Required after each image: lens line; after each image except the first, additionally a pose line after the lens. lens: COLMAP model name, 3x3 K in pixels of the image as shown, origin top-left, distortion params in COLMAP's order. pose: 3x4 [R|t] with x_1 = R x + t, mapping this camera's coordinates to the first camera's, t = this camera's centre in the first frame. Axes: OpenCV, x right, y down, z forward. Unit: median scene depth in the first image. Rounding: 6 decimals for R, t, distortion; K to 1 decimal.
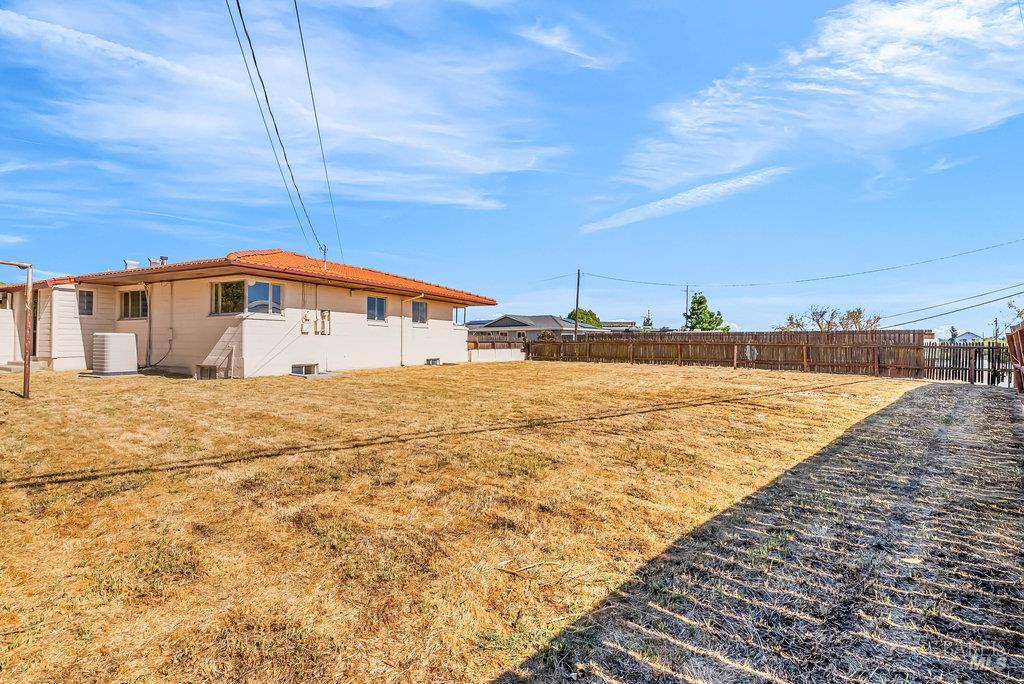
lens RADIAL K [[471.7, 0, 516.3], [0, 471.7, 346.7], [0, 0, 1]] dist [-0.004005, 0.001355]
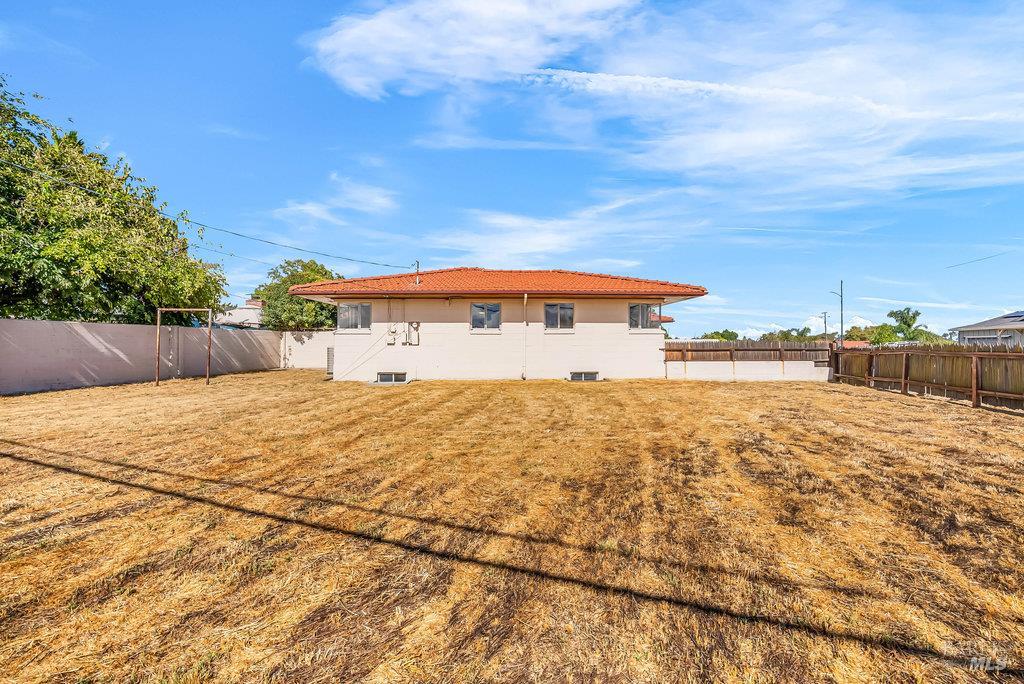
lens RADIAL K [[471.7, 0, 527.5], [0, 471.7, 357.2], [0, 0, 1]] dist [-0.004005, 0.001355]
pose [[0.925398, -0.016624, -0.378632, -0.804013], [0.018961, 0.999817, 0.002444, -0.001288], [0.378522, -0.009441, 0.925544, -0.179102]]
